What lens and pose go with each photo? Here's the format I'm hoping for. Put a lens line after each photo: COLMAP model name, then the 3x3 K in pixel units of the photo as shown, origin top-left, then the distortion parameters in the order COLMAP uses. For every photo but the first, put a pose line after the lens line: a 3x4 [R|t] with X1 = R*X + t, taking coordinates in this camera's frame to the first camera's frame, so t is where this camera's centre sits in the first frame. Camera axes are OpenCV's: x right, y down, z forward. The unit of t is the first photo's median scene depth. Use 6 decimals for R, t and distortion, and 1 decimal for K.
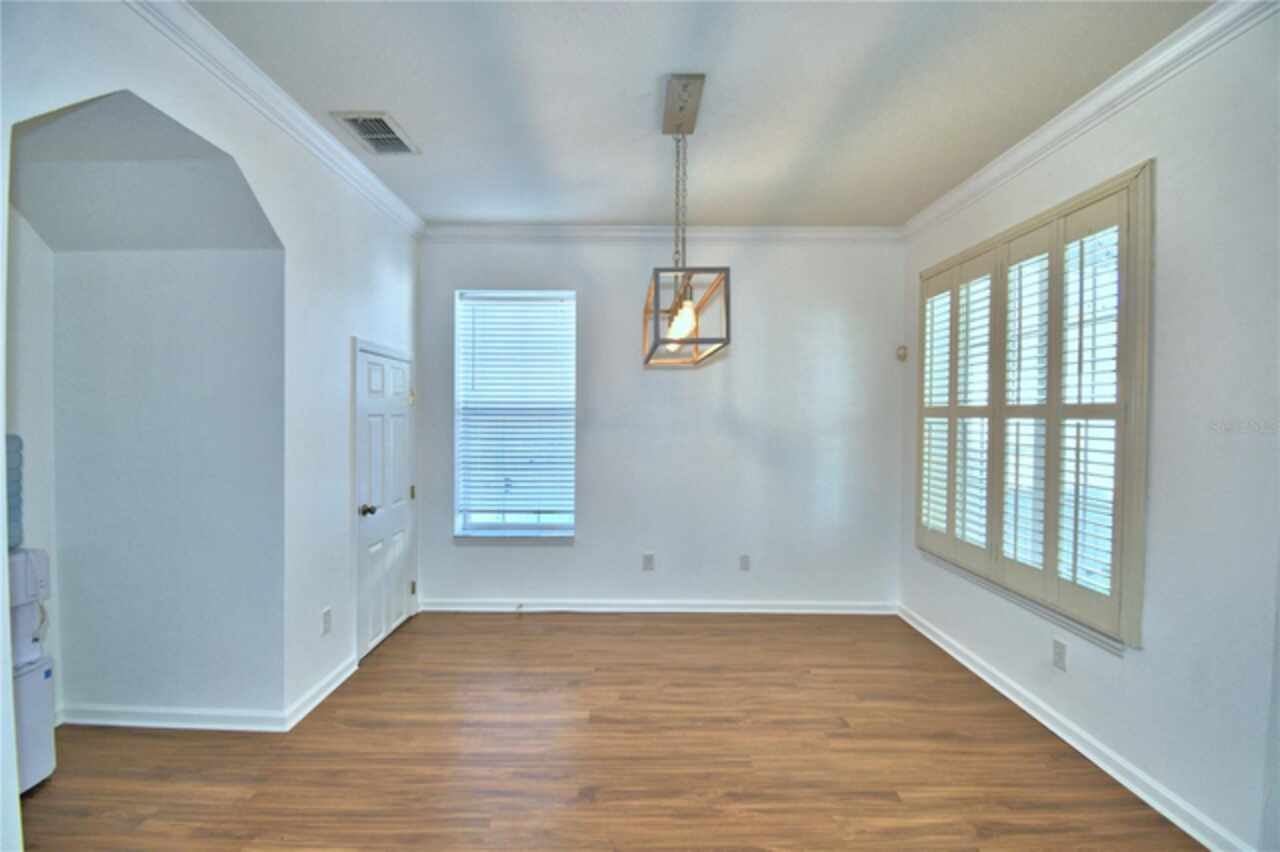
lens RADIAL K [[574.4, 0, 637.5], [0, 574.4, 427.9], [0, 0, 1]] dist [0.018018, -0.024299]
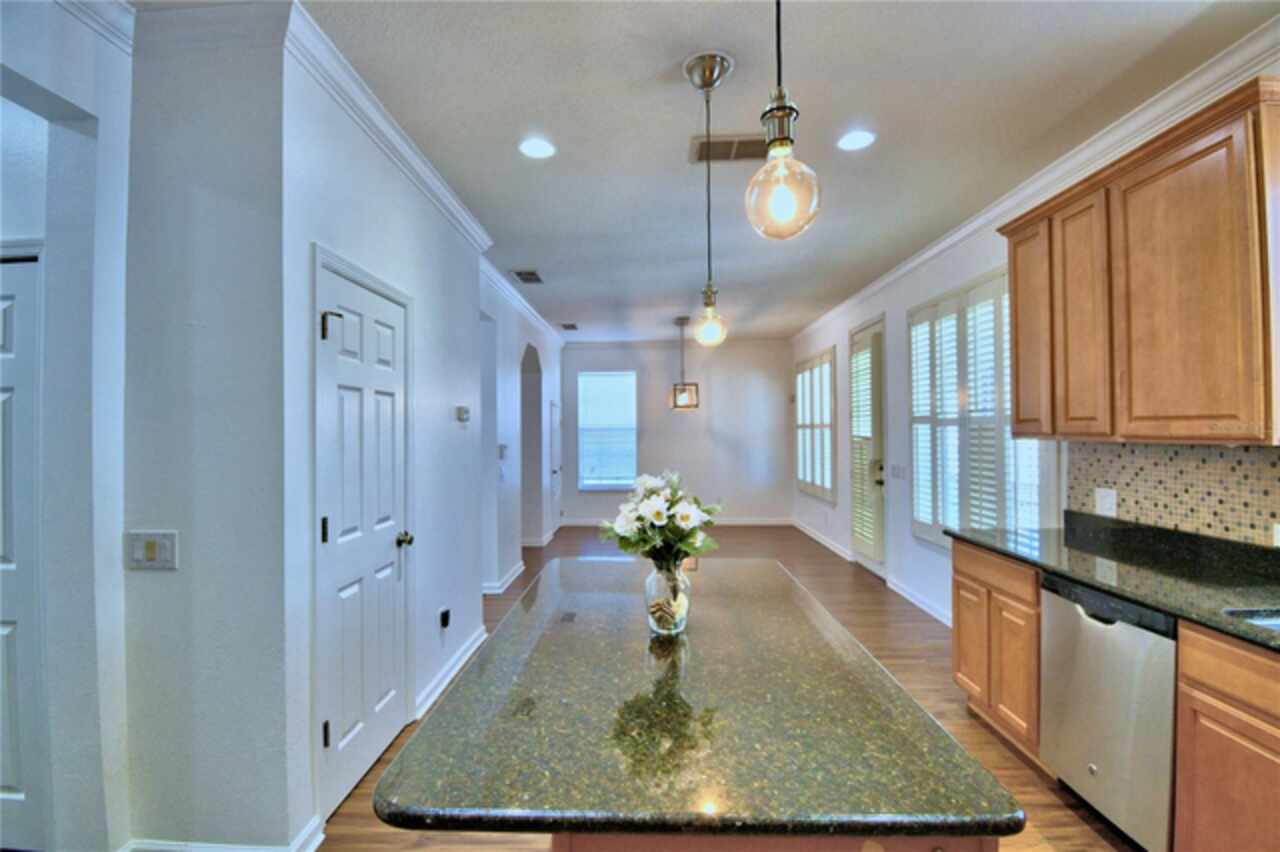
lens RADIAL K [[574.4, 0, 637.5], [0, 574.4, 427.9], [0, 0, 1]] dist [0.018018, -0.024299]
pose [[0.997727, -0.005317, -0.067169, 0.018067], [0.003992, 0.999795, -0.019844, 0.010220], [0.067261, 0.019531, 0.997544, -0.854311]]
